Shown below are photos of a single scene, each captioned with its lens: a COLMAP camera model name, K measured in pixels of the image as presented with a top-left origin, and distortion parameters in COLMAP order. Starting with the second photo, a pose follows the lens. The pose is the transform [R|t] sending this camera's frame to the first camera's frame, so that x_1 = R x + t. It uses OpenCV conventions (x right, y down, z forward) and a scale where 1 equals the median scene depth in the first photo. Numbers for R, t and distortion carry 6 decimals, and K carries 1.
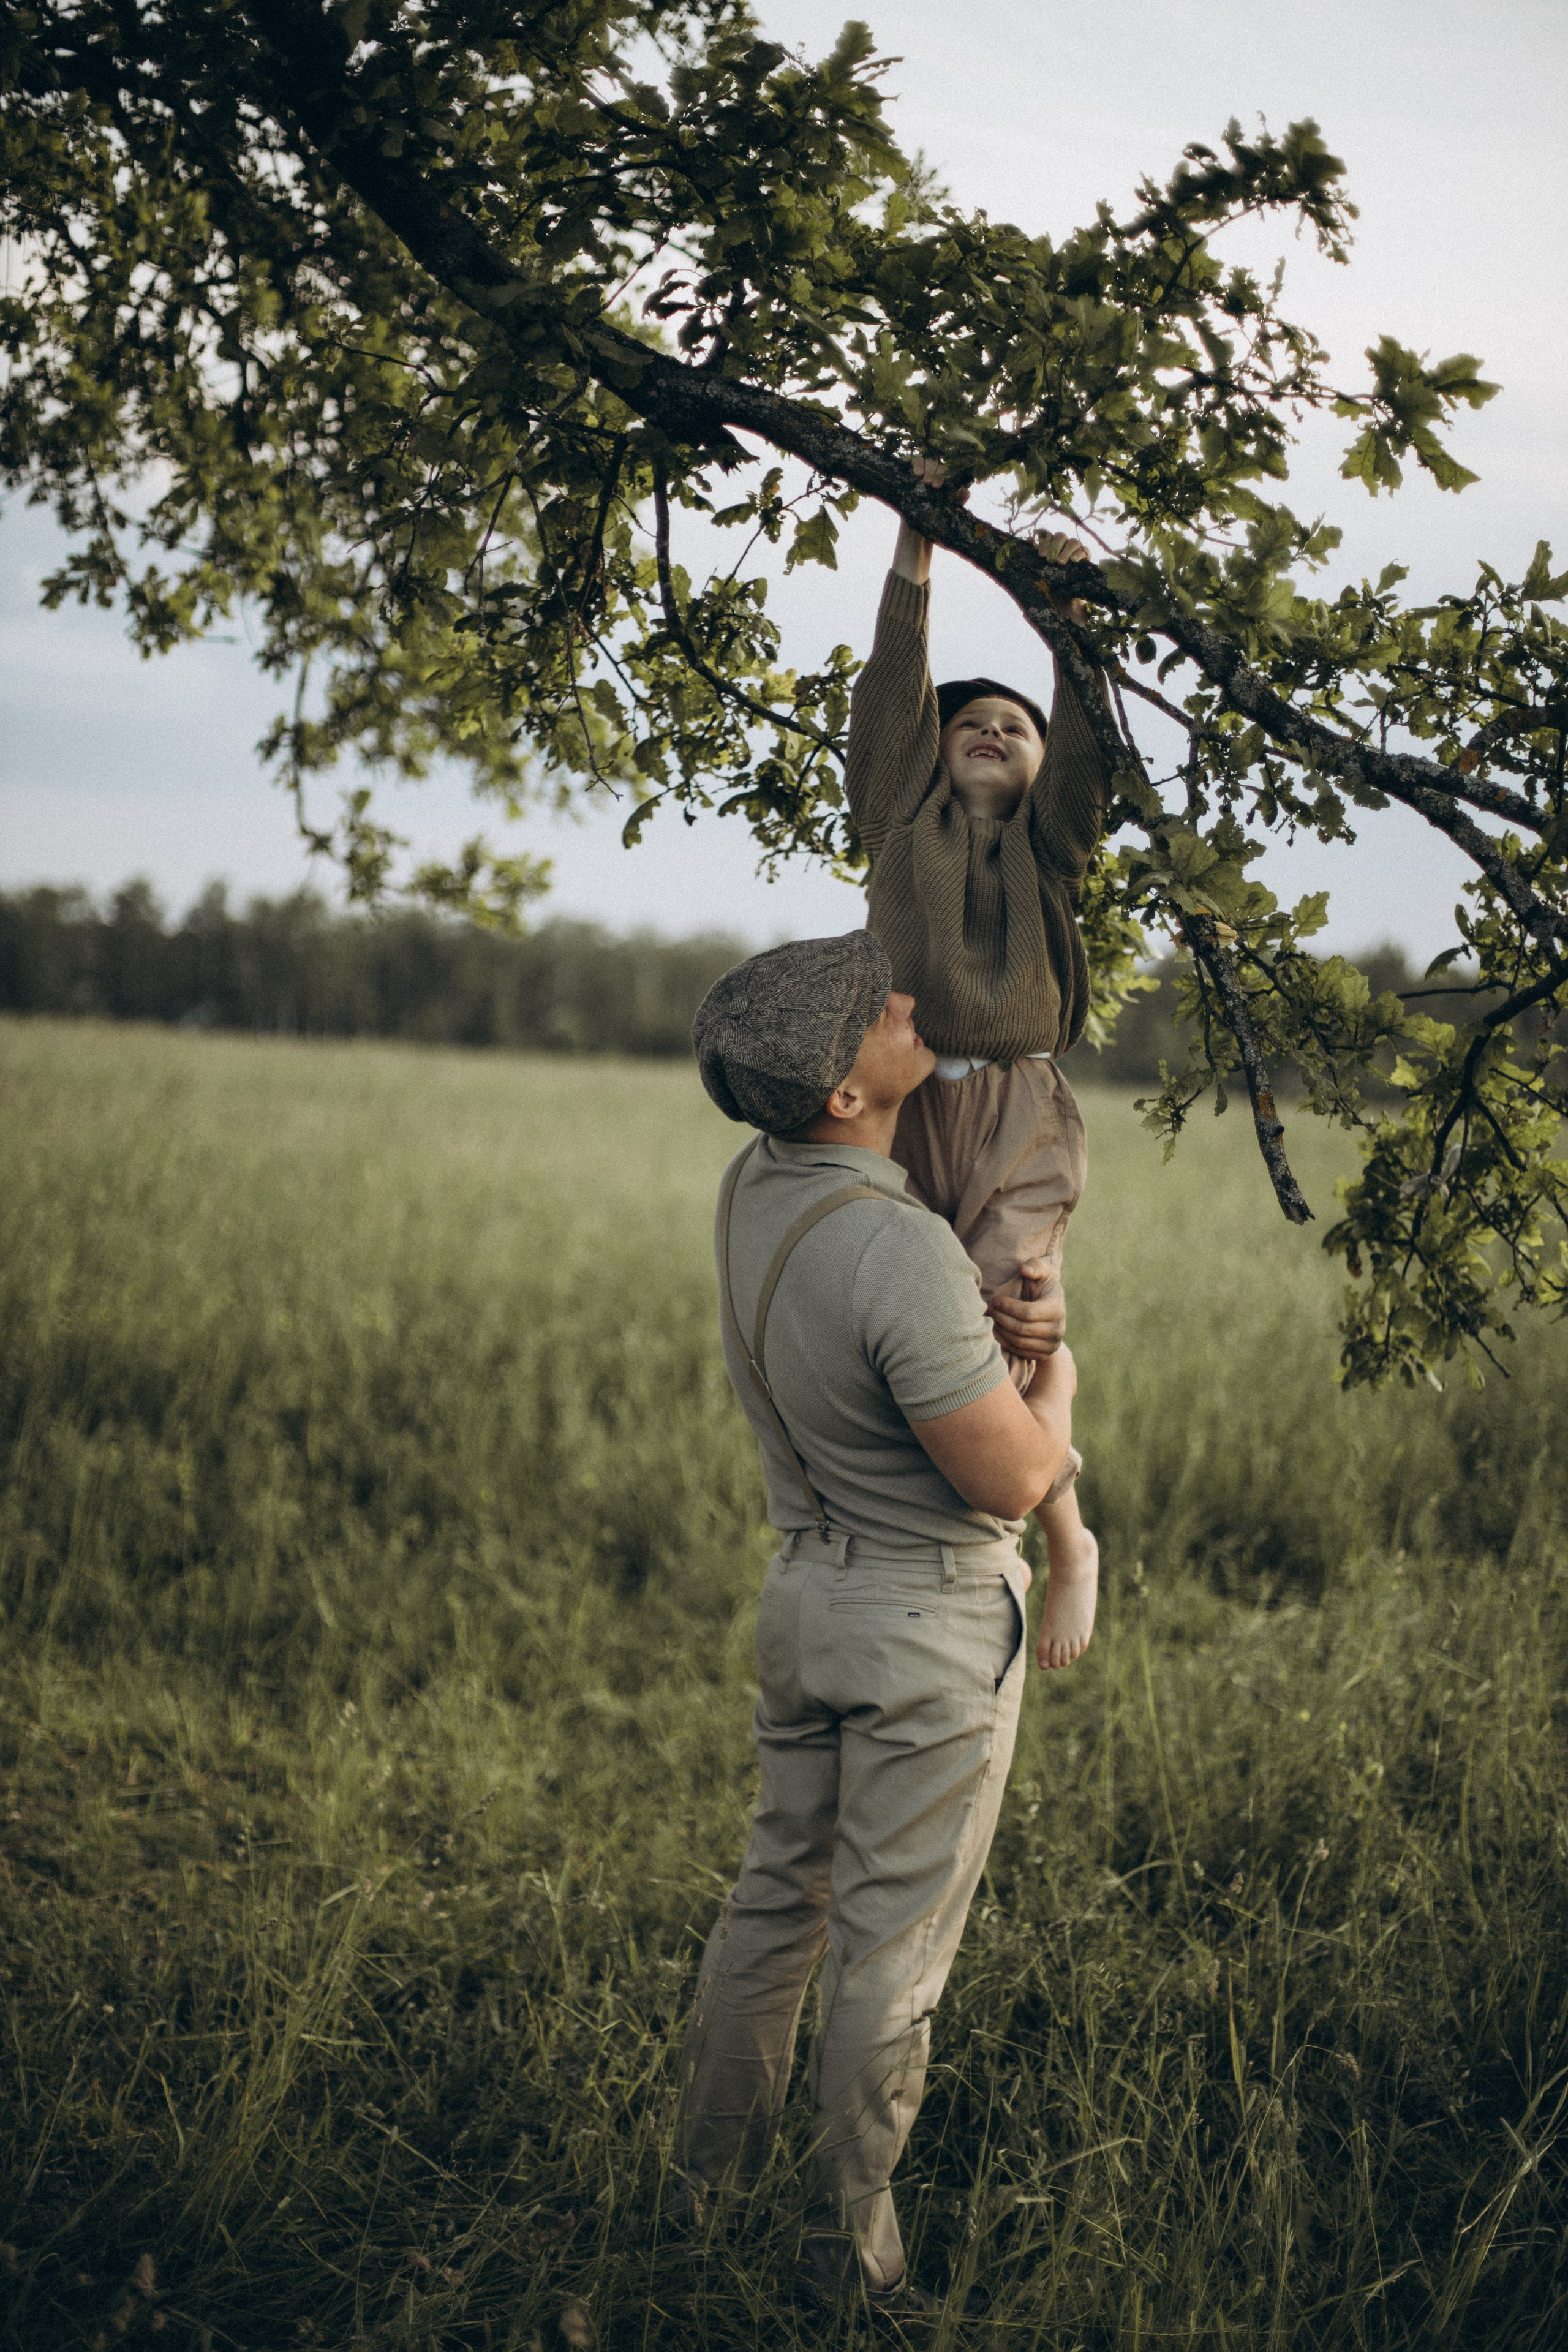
lens RADIAL K [[3421.7, 0, 784.0], [0, 3421.7, 1176.0], [0, 0, 1]] dist [-0.129936, 0.143618]
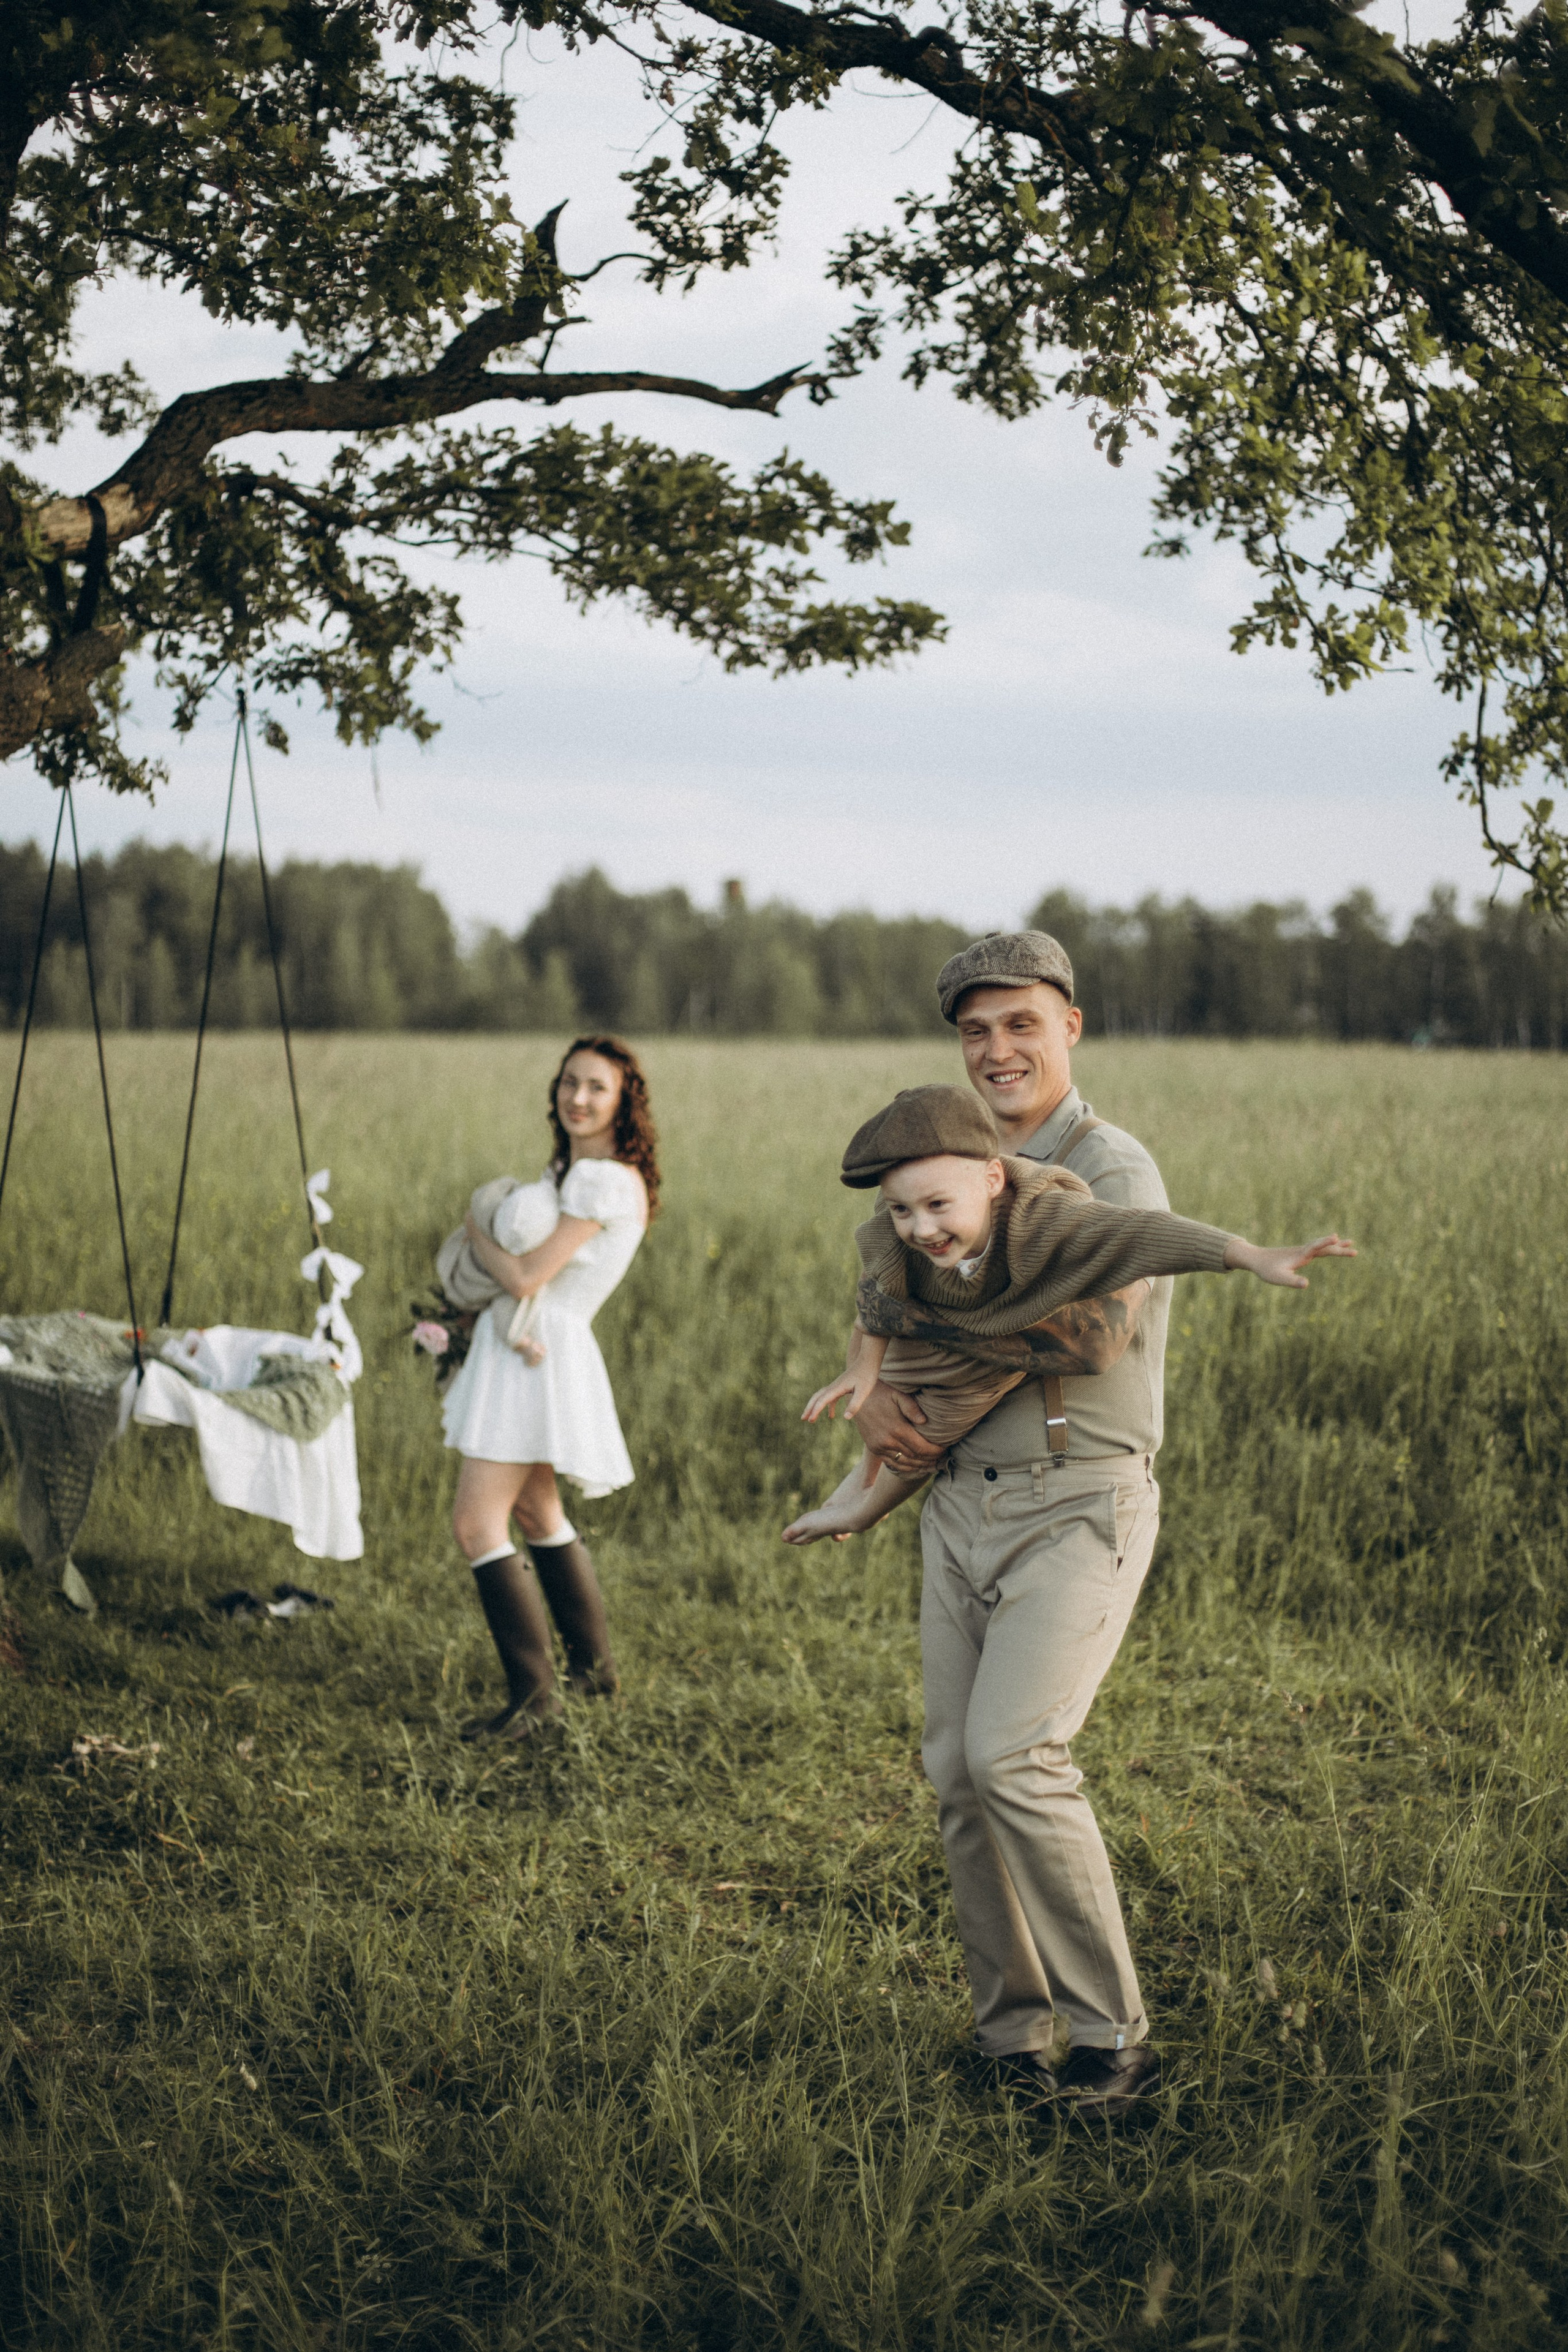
lens RADIAL K [[3654.8, 0, 751.8], [0, 3654.8, 1041.2], [0, 0, 1]] dist [-0.133904, 0.060717]
pose [[0.936655, -0.049132, -0.346791, 0.031899], [0.033554, 0.998146, -0.050786, 0.009030], [0.348643, 0.035933, 0.936566, -0.126769]]
